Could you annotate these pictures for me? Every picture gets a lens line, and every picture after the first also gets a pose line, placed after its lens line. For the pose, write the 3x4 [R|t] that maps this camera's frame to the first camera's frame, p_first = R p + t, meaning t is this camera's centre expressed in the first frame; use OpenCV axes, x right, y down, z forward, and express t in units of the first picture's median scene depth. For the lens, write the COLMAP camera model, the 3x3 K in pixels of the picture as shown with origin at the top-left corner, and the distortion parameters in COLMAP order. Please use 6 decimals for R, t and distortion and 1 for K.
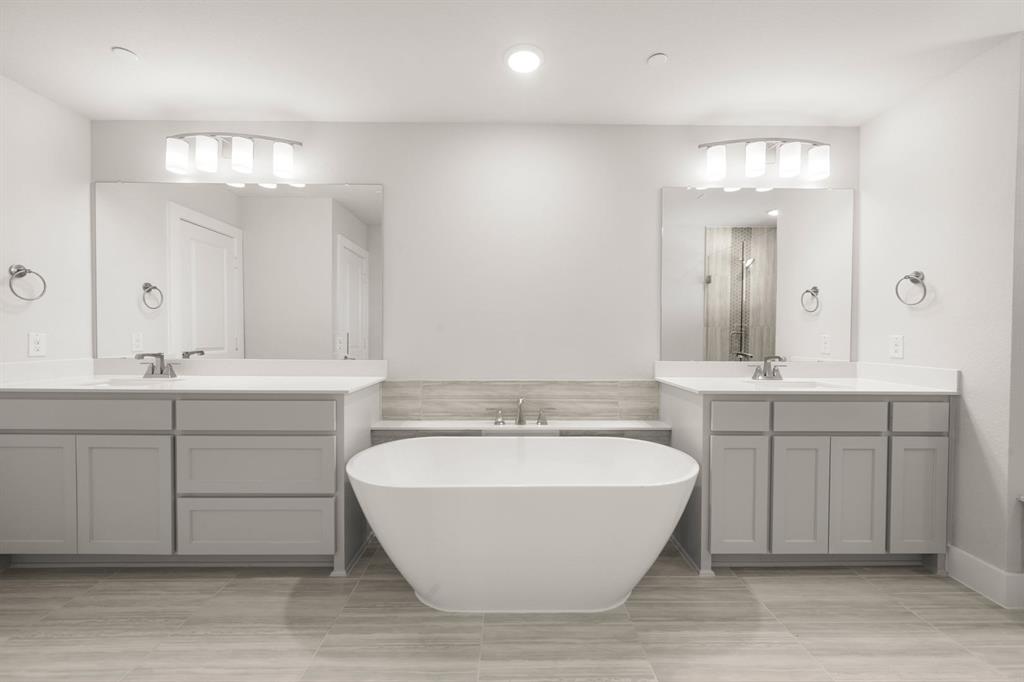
lens RADIAL K [[399.1, 0, 513.9], [0, 399.1, 340.1], [0, 0, 1]] dist [0.002334, -0.000366]
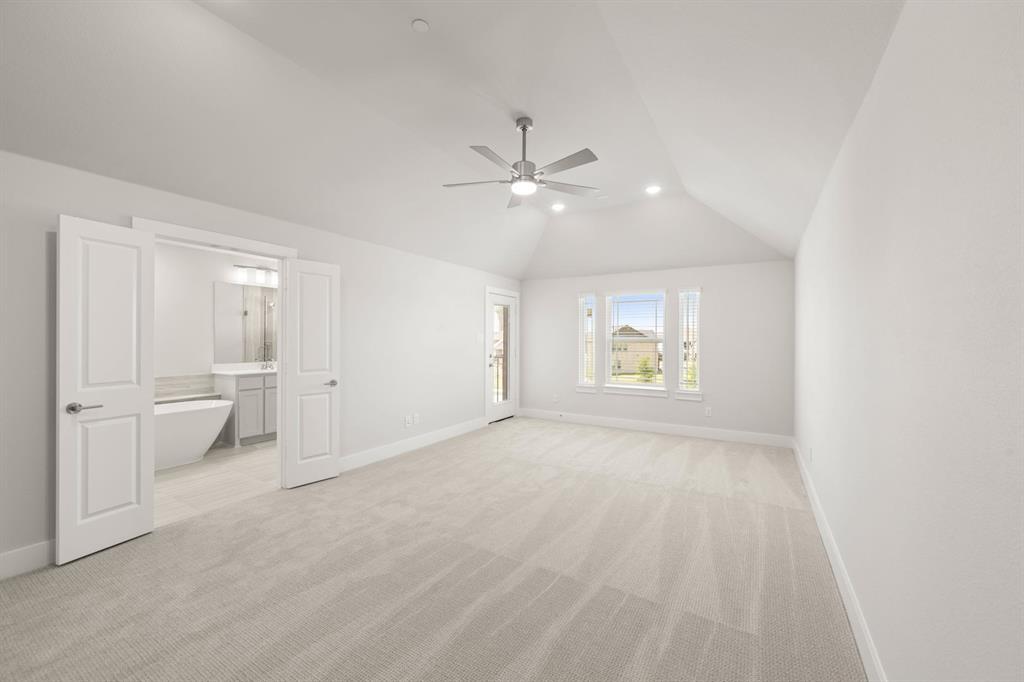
lens RADIAL K [[399.1, 0, 512.1], [0, 399.1, 340.4], [0, 0, 1]] dist [0.002334, -0.000366]
pose [[0.533059, -0.009345, 0.846026, -0.682944], [0.011937, 0.999923, 0.003523, -0.071362], [-0.845994, 0.008221, 0.533130, -1.717005]]
